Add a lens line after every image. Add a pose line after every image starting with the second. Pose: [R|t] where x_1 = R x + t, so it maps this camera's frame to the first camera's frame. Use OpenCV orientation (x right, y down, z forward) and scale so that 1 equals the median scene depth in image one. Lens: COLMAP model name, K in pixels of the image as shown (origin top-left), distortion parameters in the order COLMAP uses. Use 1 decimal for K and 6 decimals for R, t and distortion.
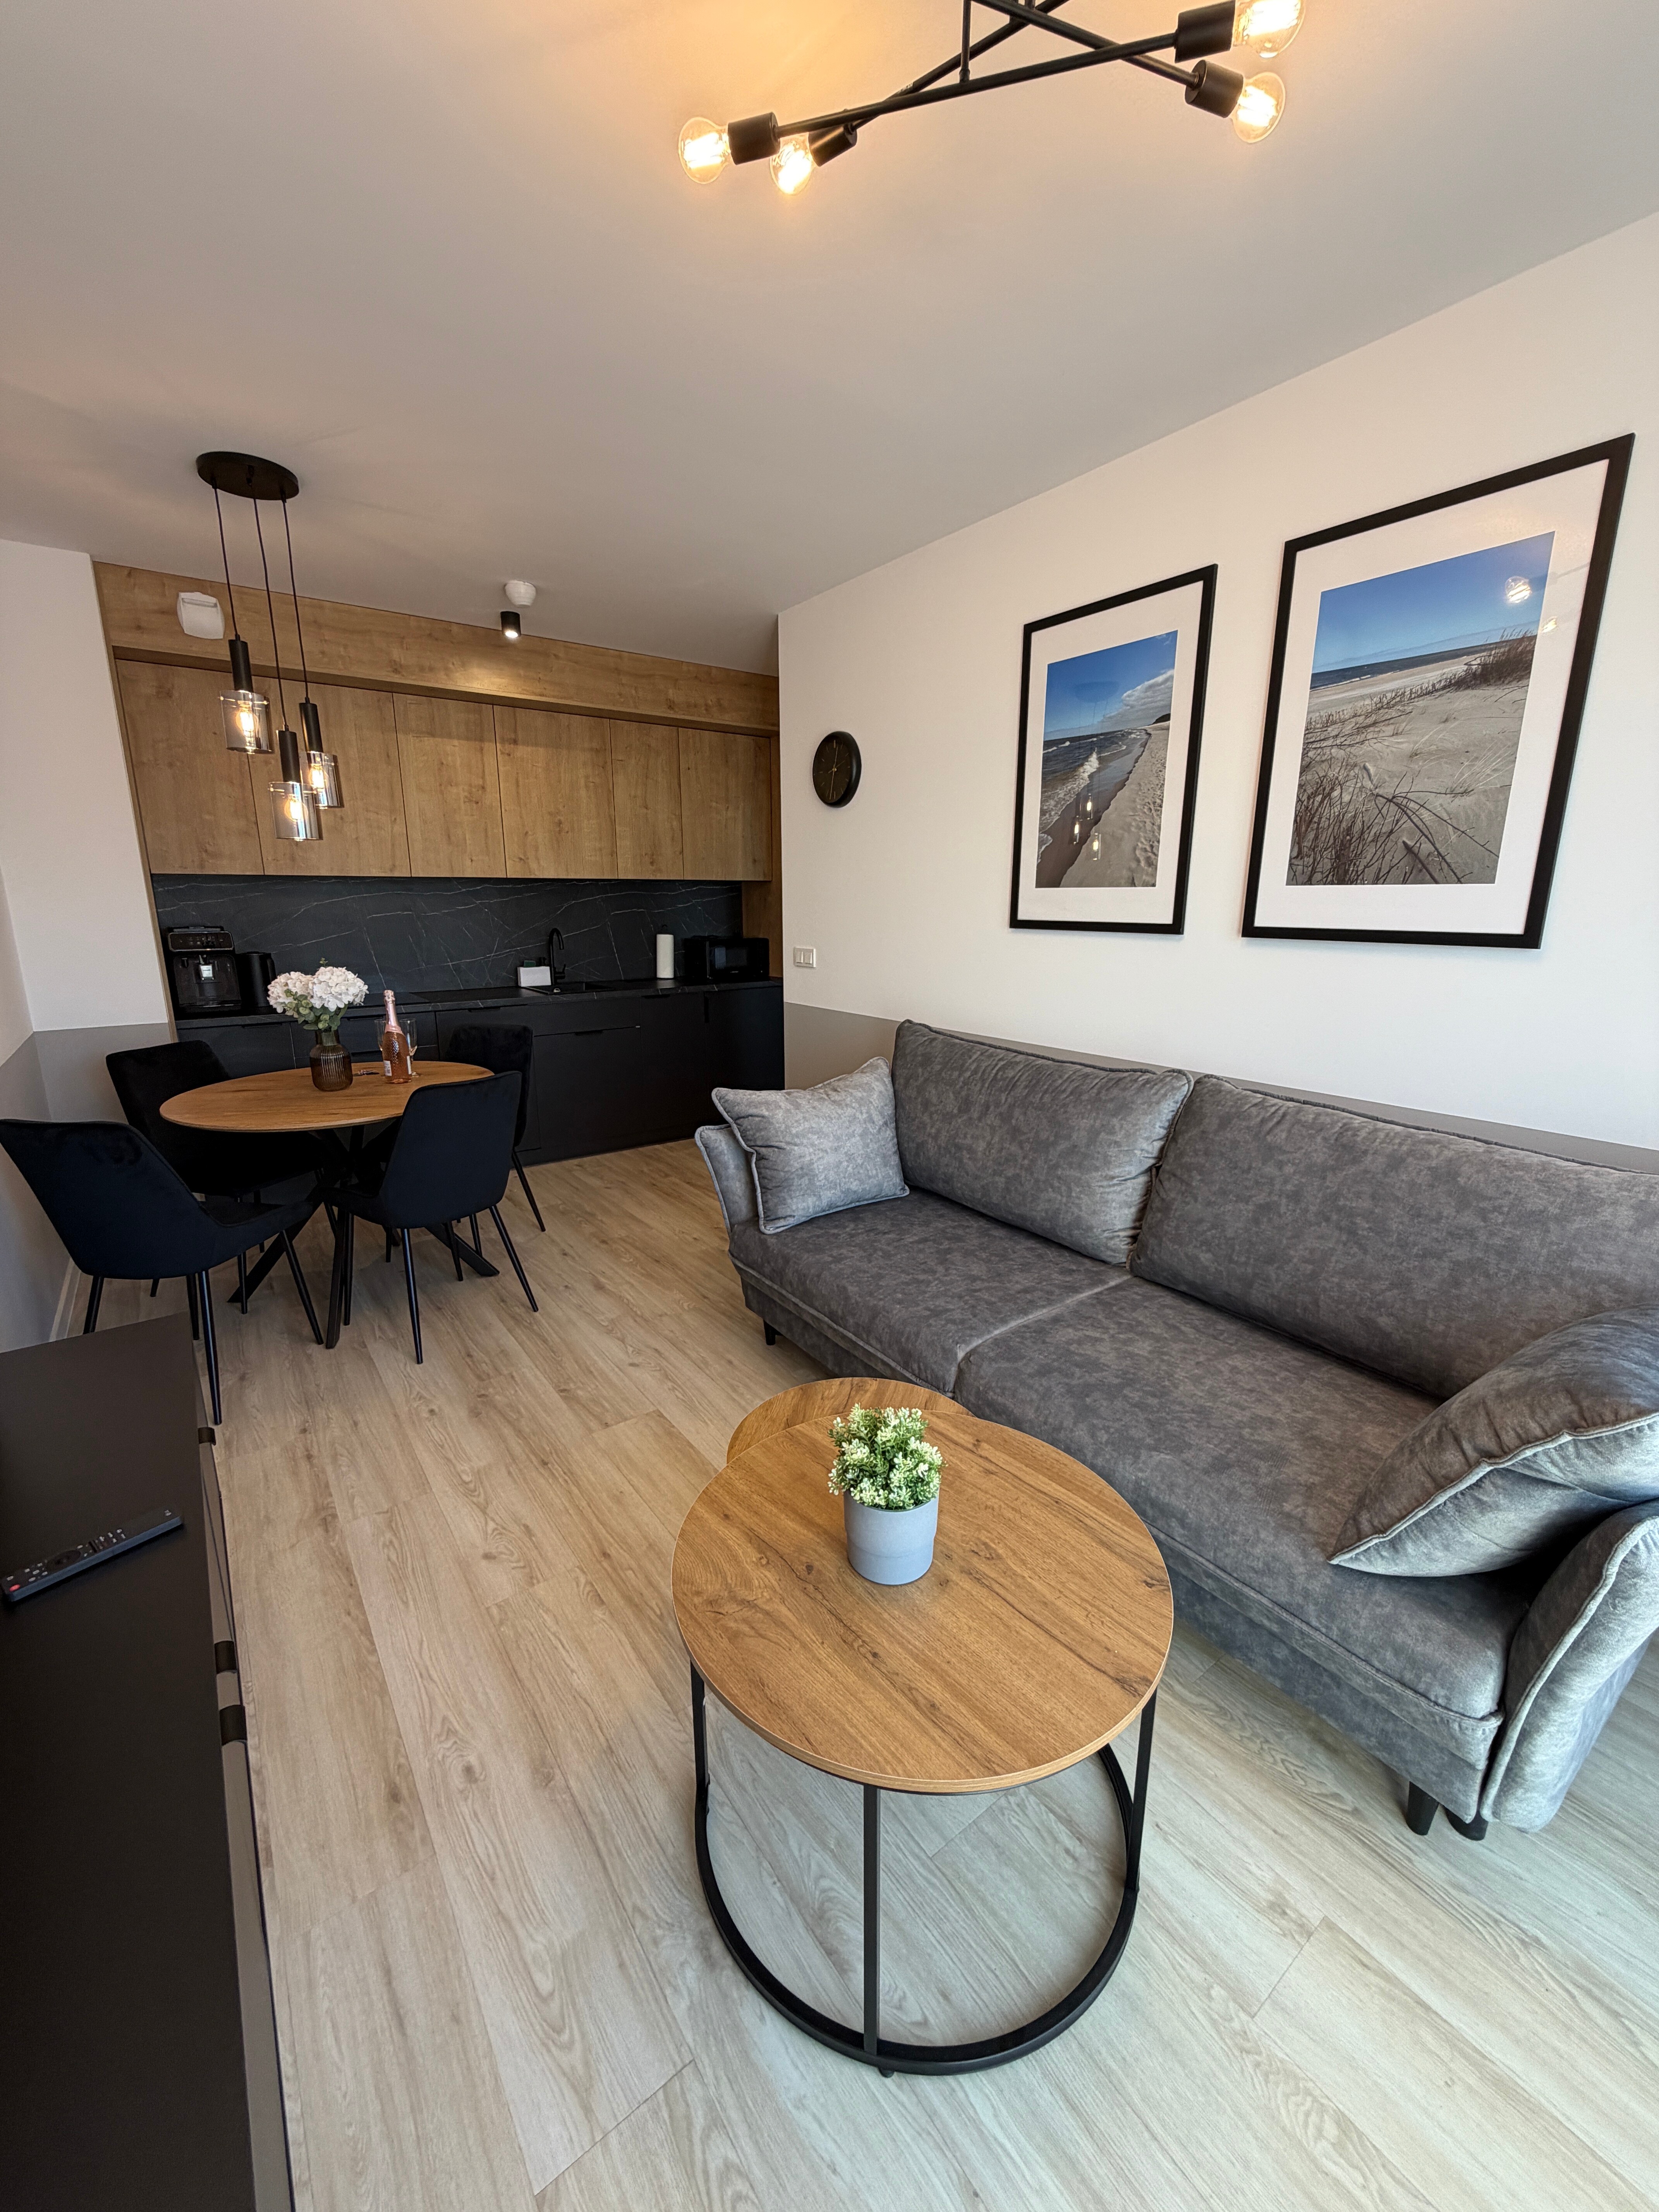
lens RADIAL K [[887.3, 0, 826.1], [0, 887.3, 1106.3], [0, 0, 1]] dist [-0.001237, -0.000093]
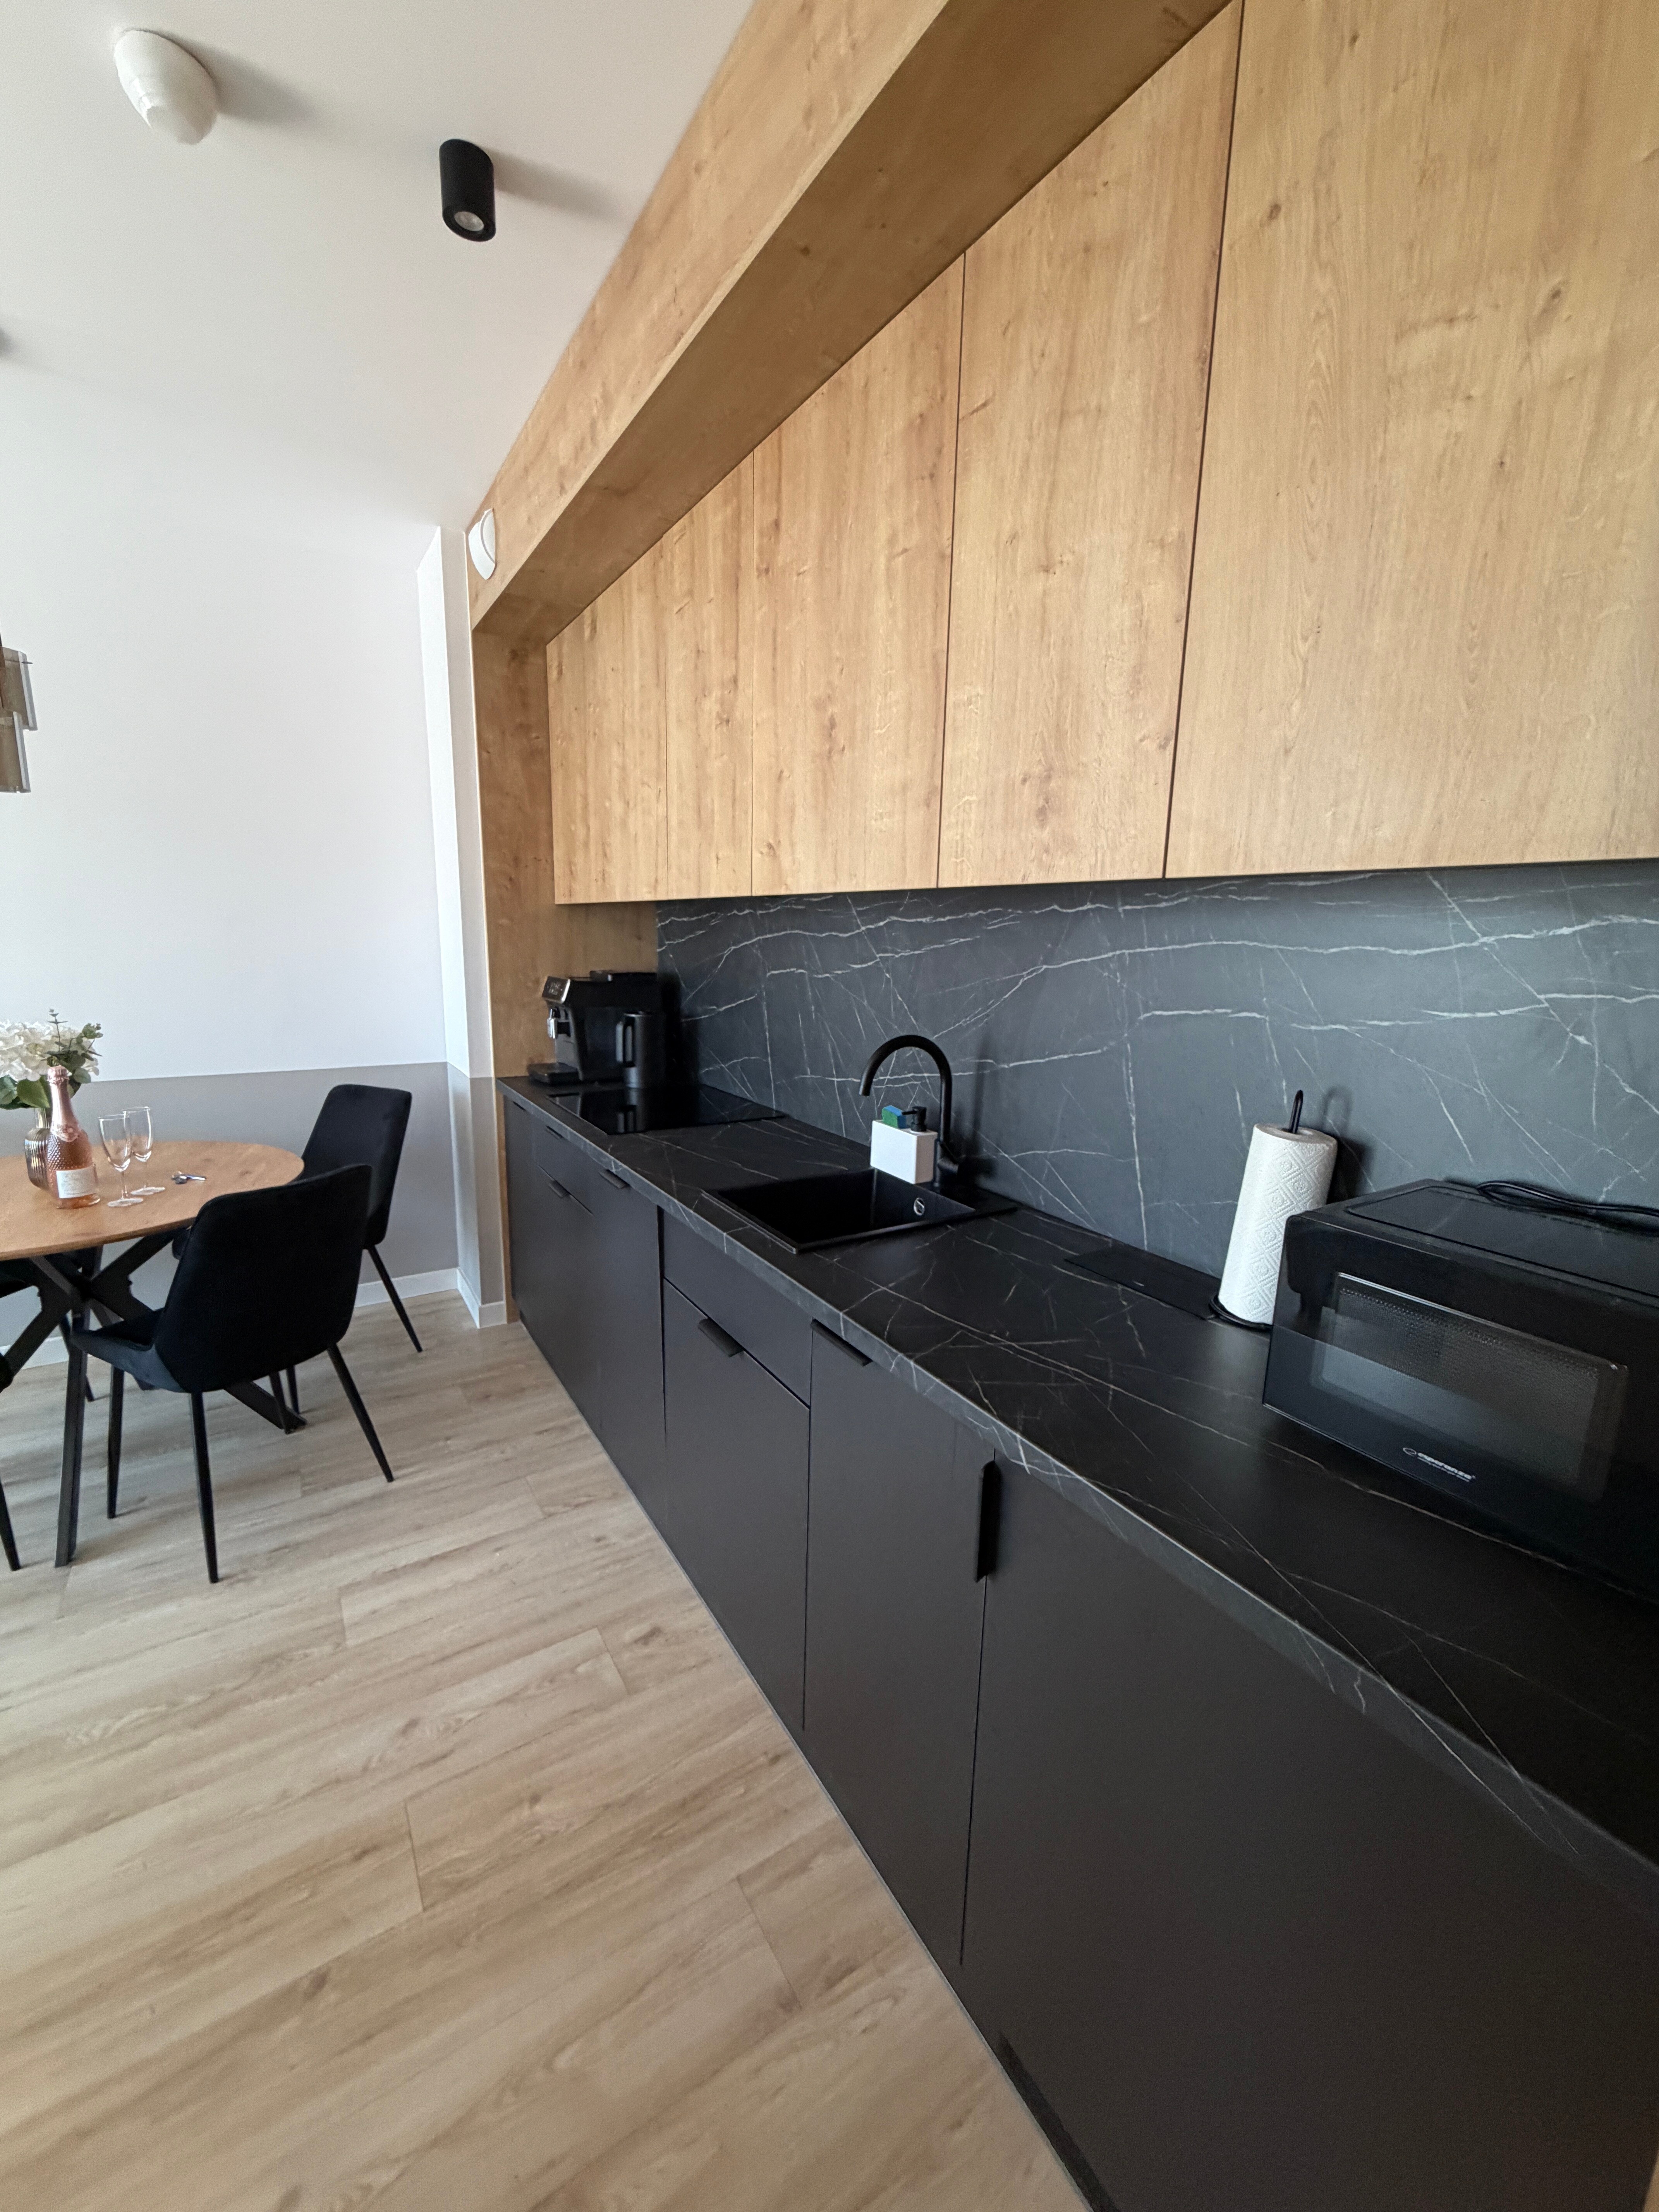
lens RADIAL K [[887.3, 0, 826.1], [0, 887.3, 1106.3], [0, 0, 1]] dist [-0.001237, -0.000093]
pose [[-0.056108, 0.189814, -0.980215, 0.050103], [-0.253996, 0.946748, 0.197872, -0.249288], [0.965576, 0.260073, -0.004908, 1.032802]]
